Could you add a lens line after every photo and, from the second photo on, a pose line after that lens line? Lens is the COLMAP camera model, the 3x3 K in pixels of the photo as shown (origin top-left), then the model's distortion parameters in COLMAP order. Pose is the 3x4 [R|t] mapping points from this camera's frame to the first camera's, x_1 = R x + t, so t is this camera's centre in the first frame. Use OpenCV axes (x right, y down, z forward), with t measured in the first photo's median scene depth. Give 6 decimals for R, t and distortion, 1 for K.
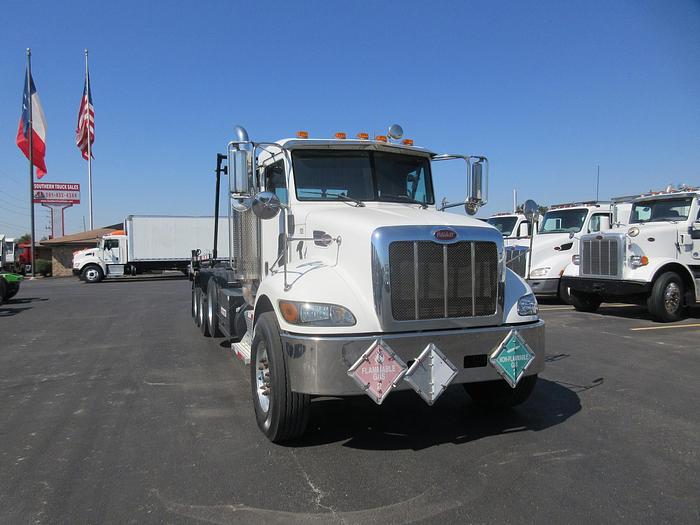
lens RADIAL K [[531.5, 0, 353.7], [0, 531.5, 261.5], [0, 0, 1]] dist [0.007479, 0.010350]
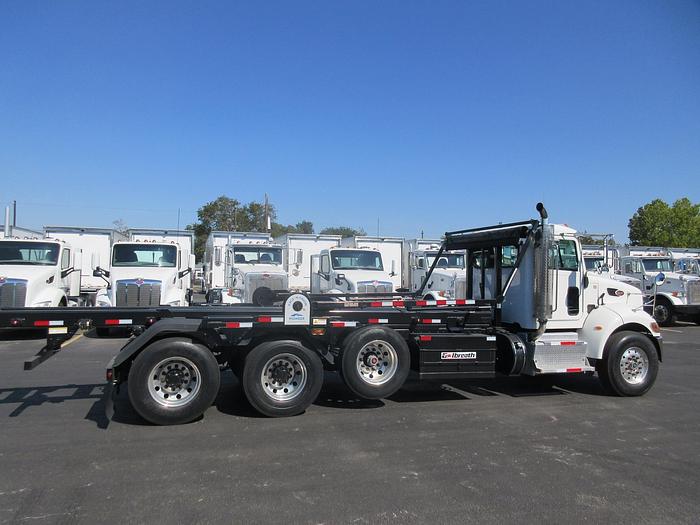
lens RADIAL K [[531.5, 0, 347.0], [0, 531.5, 275.3], [0, 0, 1]] dist [0.007479, 0.010350]
pose [[0.045424, 0.016032, 0.998839, -2.207562], [-0.002332, 0.999870, -0.015942, -0.076528], [-0.998965, -0.001605, 0.045456, 2.018121]]
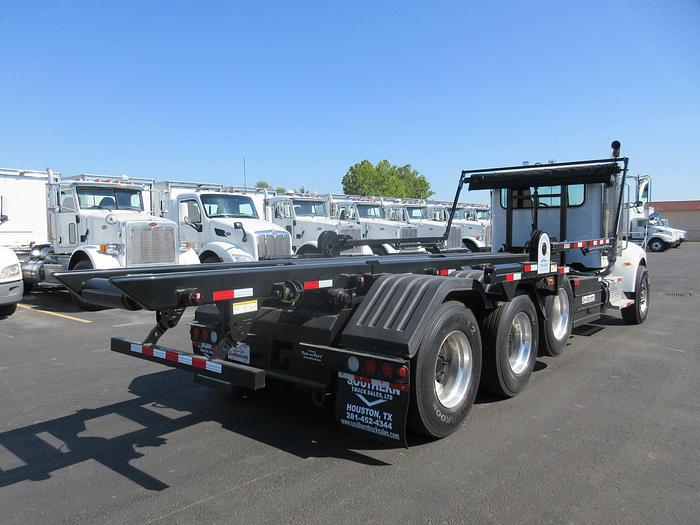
lens RADIAL K [[531.5, 0, 348.3], [0, 531.5, 260.9], [0, 0, 1]] dist [0.007479, 0.010350]
pose [[-0.477501, -0.031208, 0.878077, -1.514601], [0.023033, 0.998581, 0.048016, -0.051959], [-0.878329, 0.043152, -0.476104, 3.162632]]
